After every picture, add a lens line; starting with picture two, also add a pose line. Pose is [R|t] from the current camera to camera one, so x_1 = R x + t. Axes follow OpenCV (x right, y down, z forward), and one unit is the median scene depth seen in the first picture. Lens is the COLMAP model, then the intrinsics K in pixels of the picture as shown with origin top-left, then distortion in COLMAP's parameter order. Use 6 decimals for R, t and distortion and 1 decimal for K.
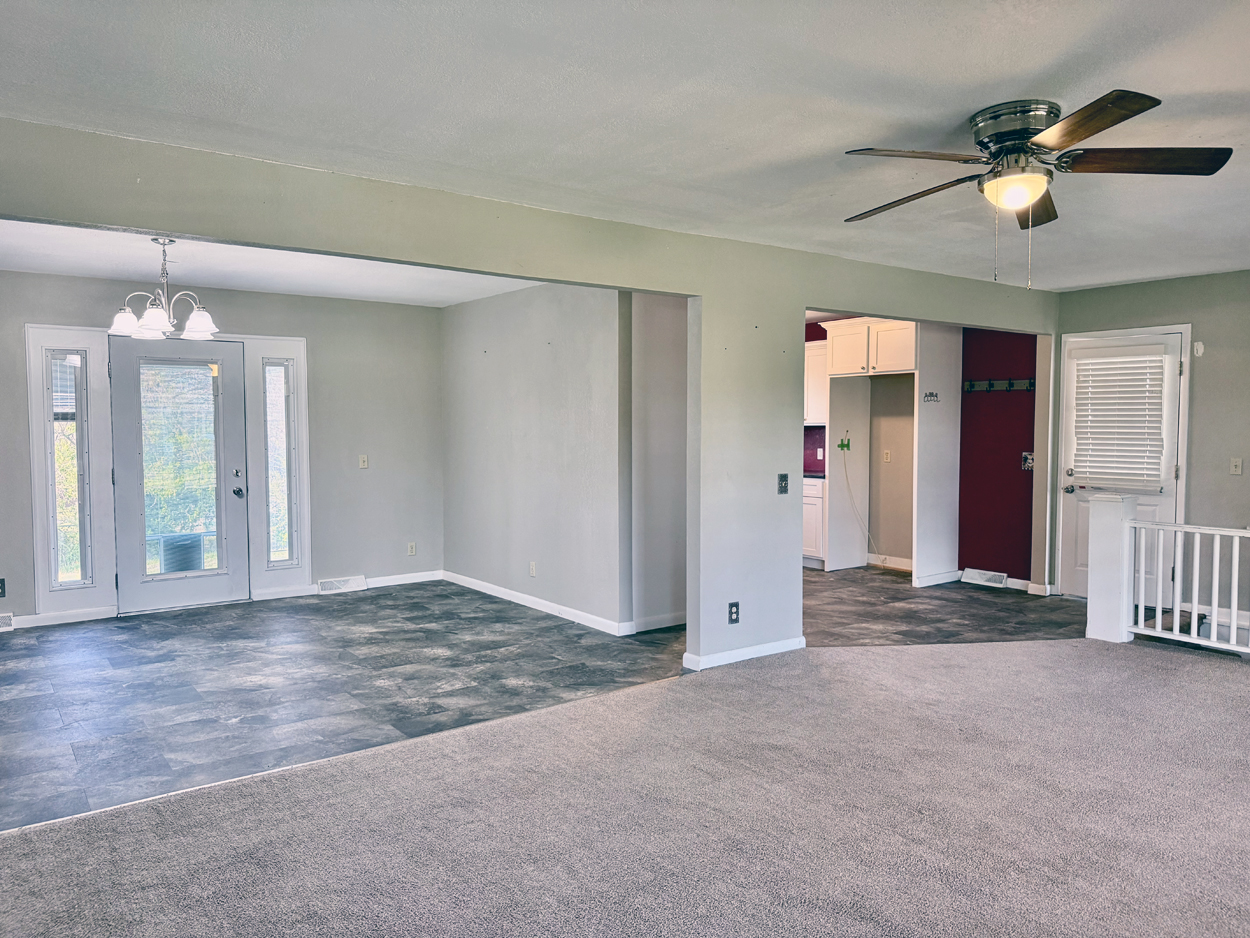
lens RADIAL K [[877.0, 0, 629.5], [0, 877.0, 465.8], [0, 0, 1]] dist [0.051794, -0.067450]
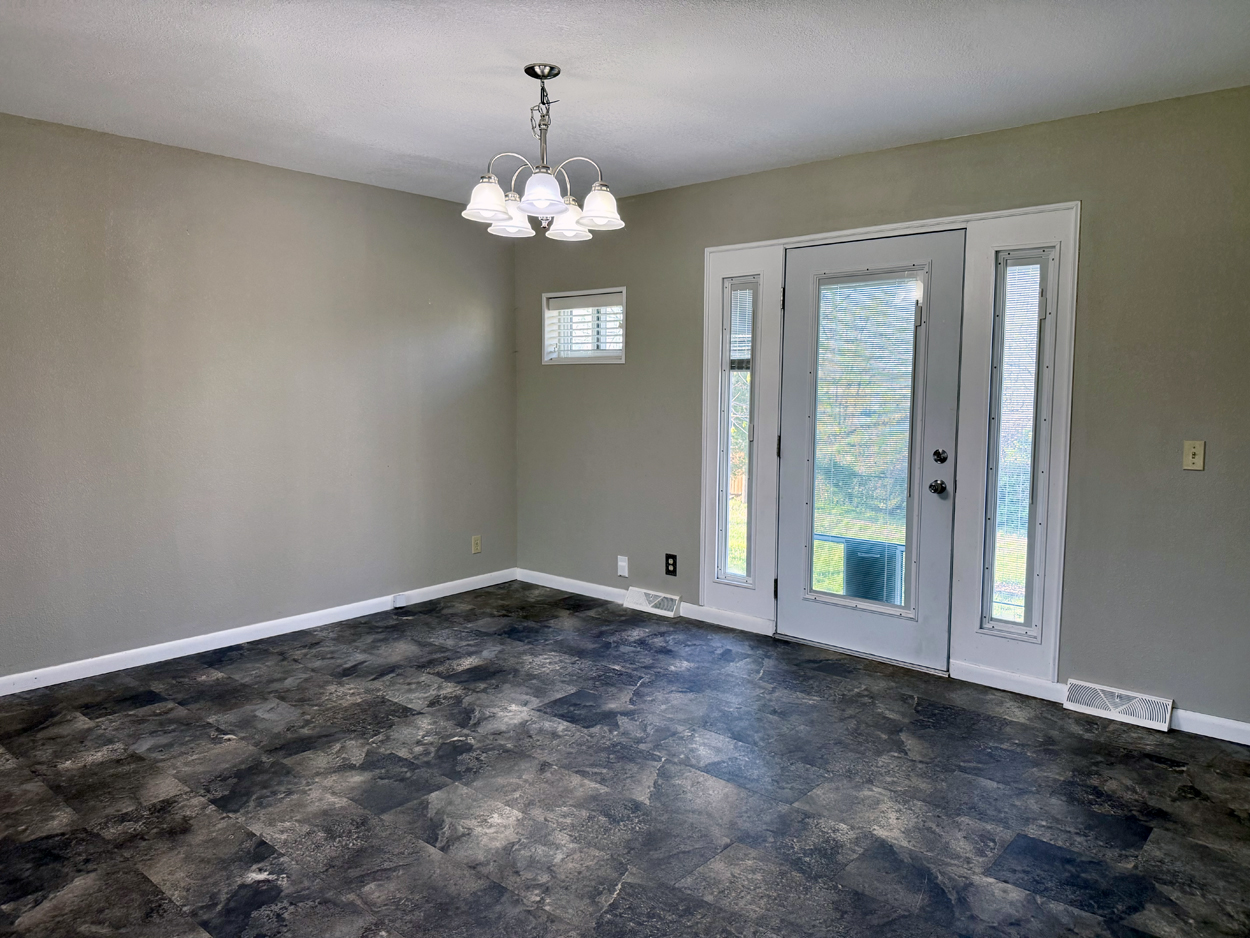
lens RADIAL K [[877.0, 0, 629.5], [0, 877.0, 465.8], [0, 0, 1]] dist [0.051794, -0.067450]
pose [[0.200448, 0.098865, -0.974703, 0.100992], [-0.046999, 0.994720, 0.091229, -0.033315], [0.978576, 0.027524, 0.204037, 0.758486]]
